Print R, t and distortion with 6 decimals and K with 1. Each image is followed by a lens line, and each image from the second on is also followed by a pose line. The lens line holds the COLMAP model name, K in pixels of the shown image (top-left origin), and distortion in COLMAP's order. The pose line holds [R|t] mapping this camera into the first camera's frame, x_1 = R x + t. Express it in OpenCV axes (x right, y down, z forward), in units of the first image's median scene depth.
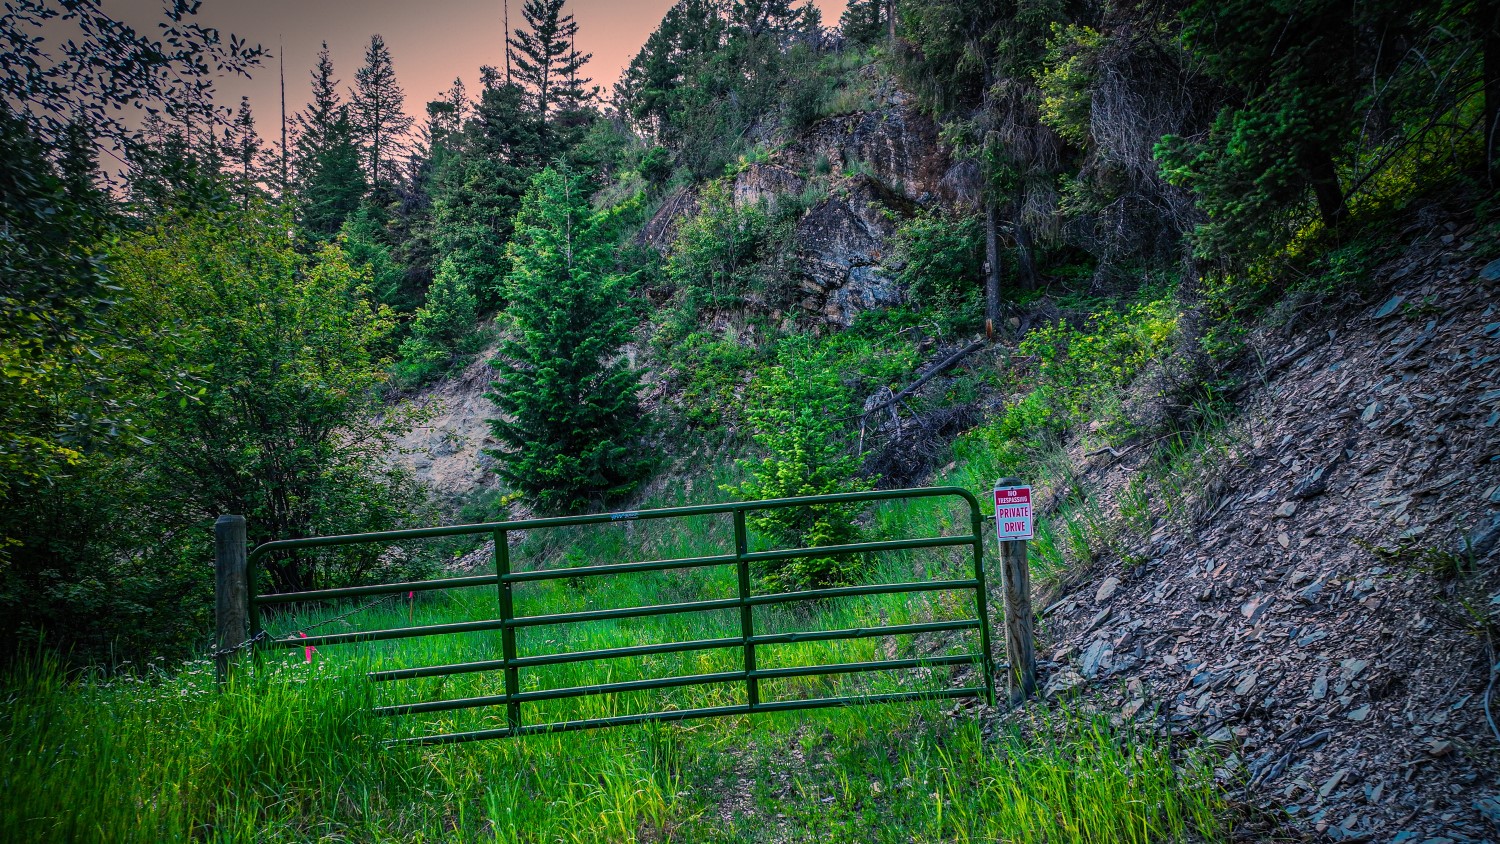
lens RADIAL K [[1060.3, 0, 756.4], [0, 1060.3, 534.0], [0, 0, 1]] dist [-0.000579, 0.013905]
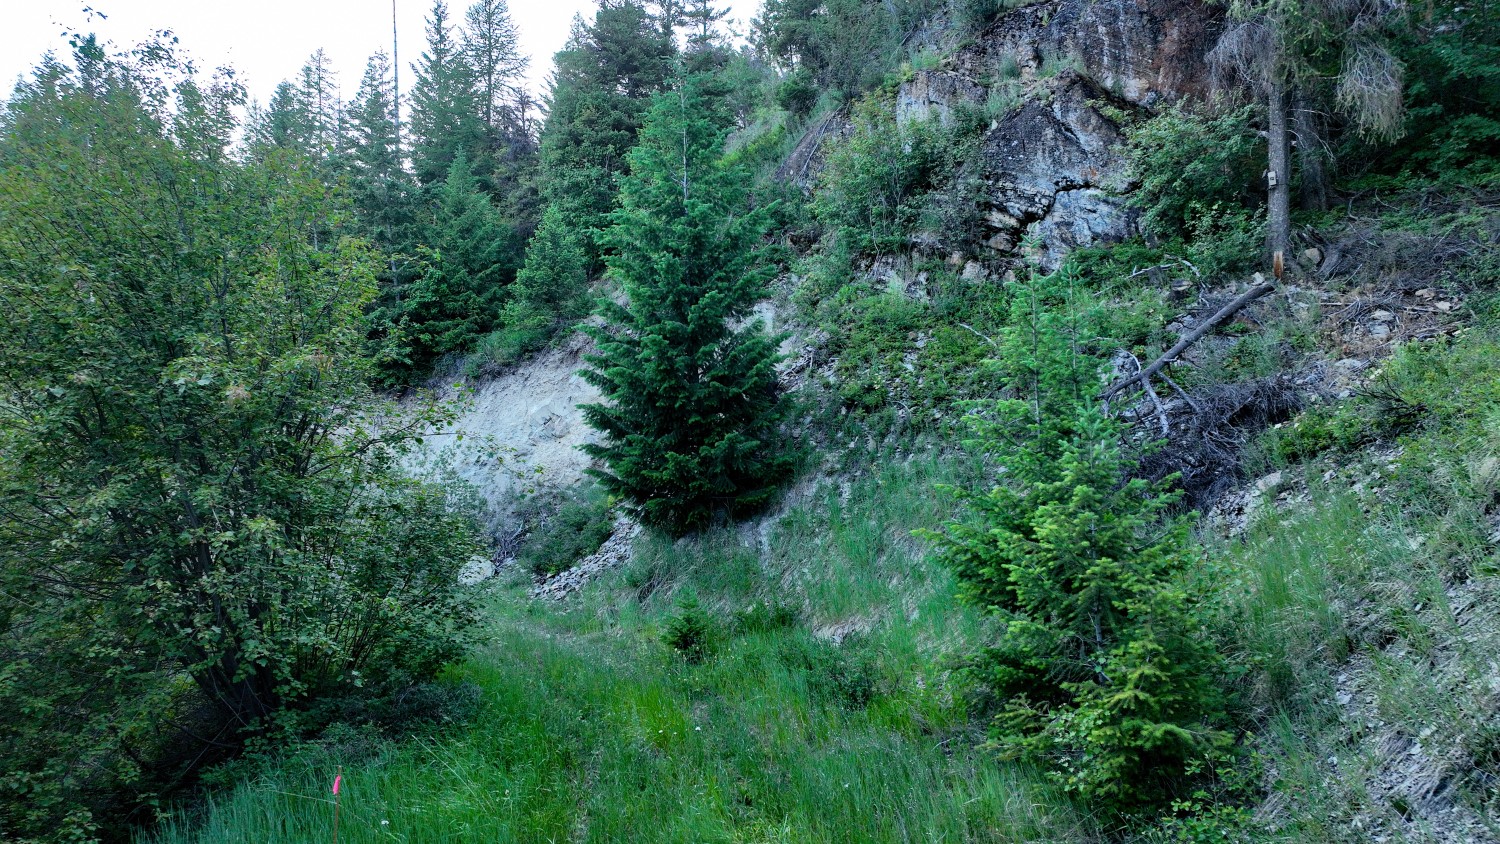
lens RADIAL K [[1059.9, 0, 753.4], [0, 1059.9, 482.3], [0, 0, 1]] dist [0.006835, 0.003495]
pose [[0.991056, -0.002568, -0.133423, -0.024453], [0.001222, 0.999948, -0.010170, -0.037295], [0.133442, 0.009916, 0.991007, 0.223548]]
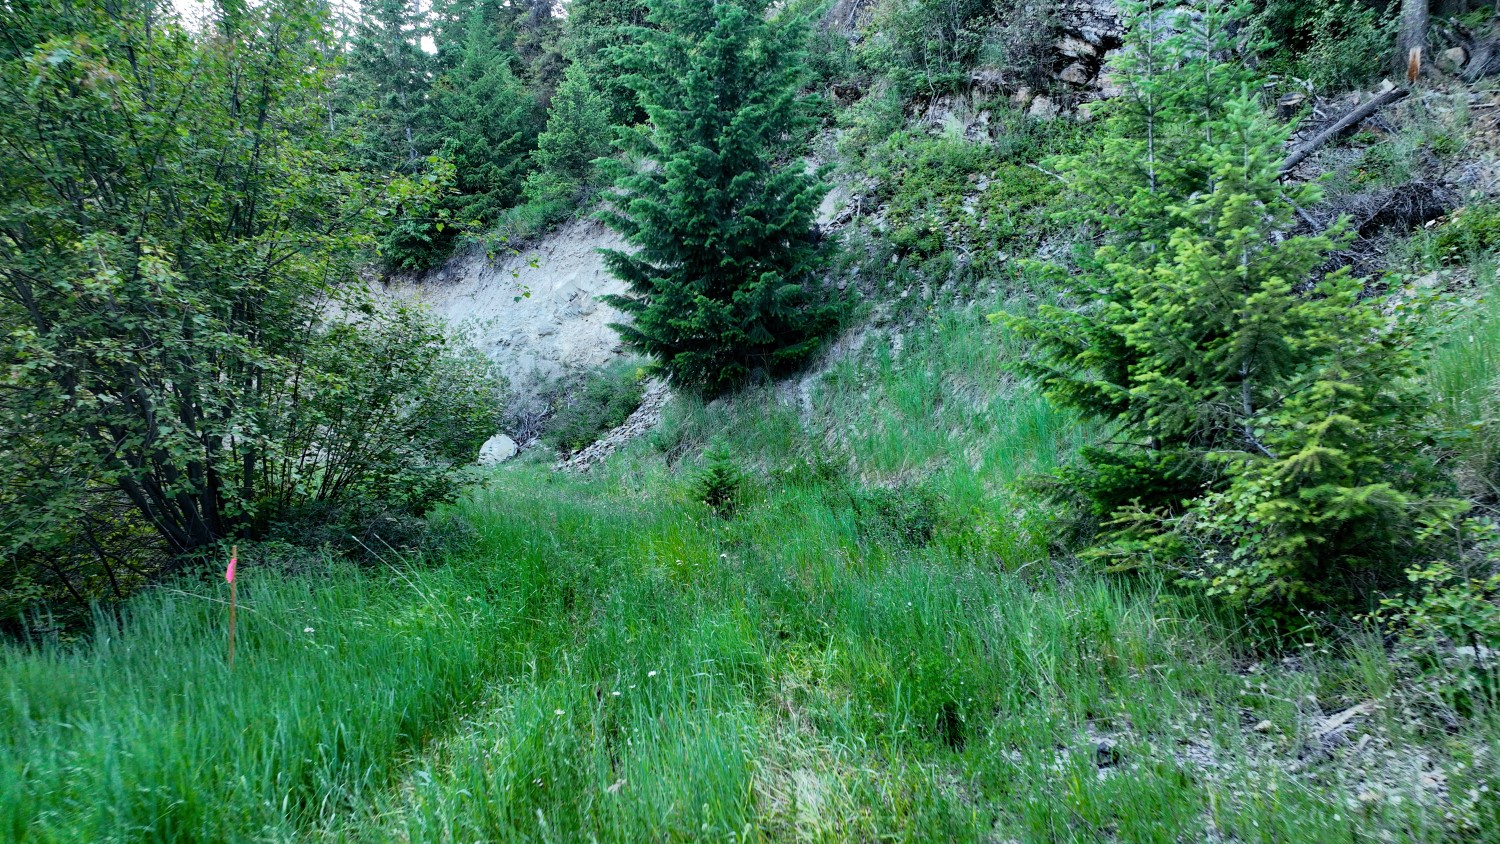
lens RADIAL K [[1060.8, 0, 751.4], [0, 1060.8, 496.2], [0, 0, 1]] dist [-0.002553, 0.023018]
pose [[0.984656, 0.008609, -0.174296, -0.031595], [0.004171, 0.997336, 0.072825, 0.000292], [0.174458, -0.072435, 0.981997, 0.283979]]
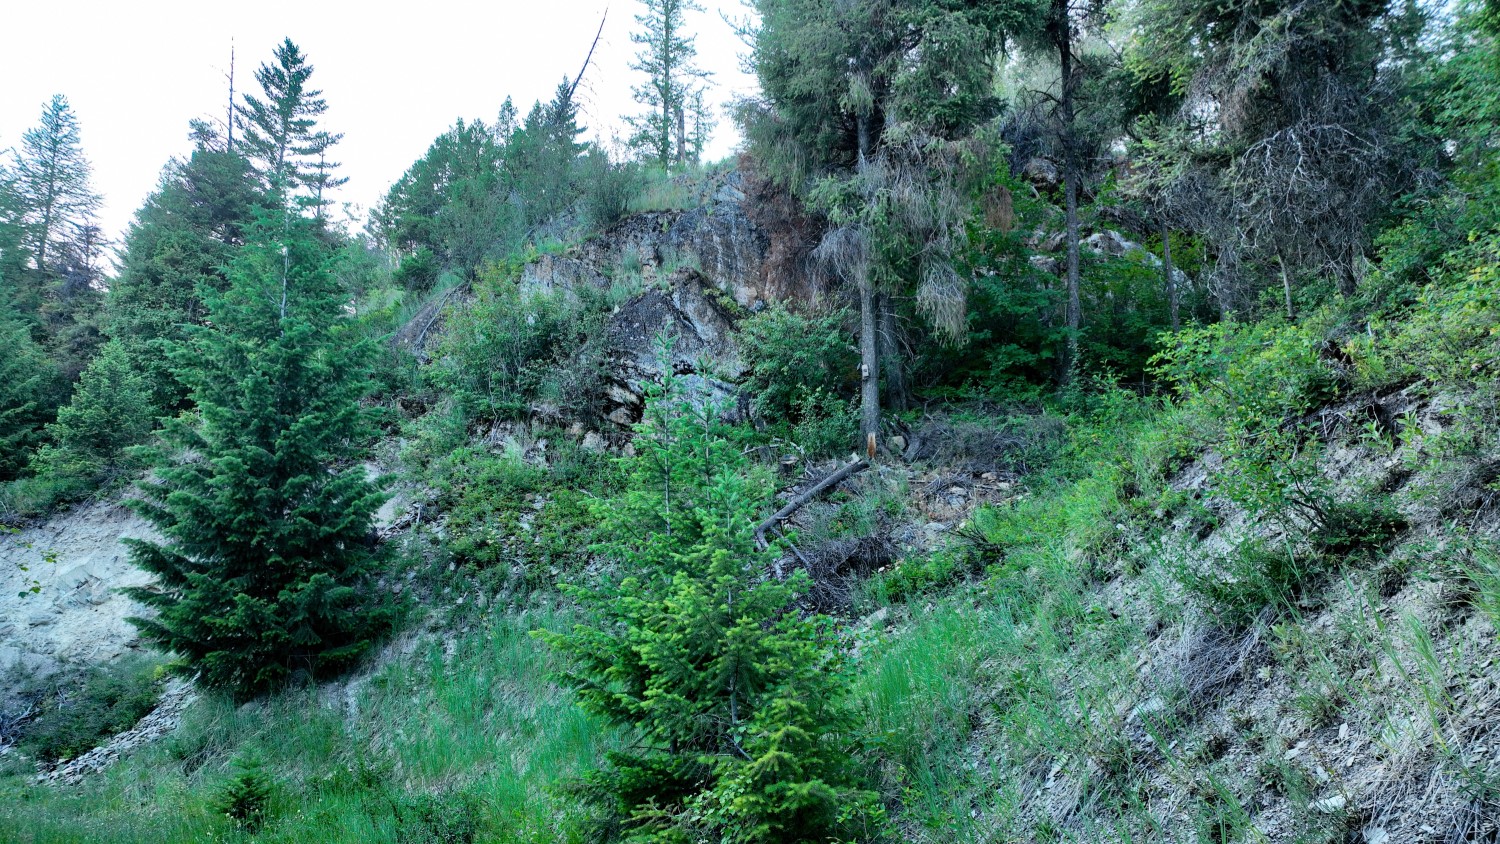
lens RADIAL K [[1060.3, 0, 756.4], [0, 1060.3, 534.0], [0, 0, 1]] dist [-0.000579, 0.013905]
pose [[0.972592, 0.037740, 0.229436, -0.027199], [0.002211, 0.985194, -0.171427, -0.001283], [-0.232508, 0.167236, 0.958109, 0.255777]]
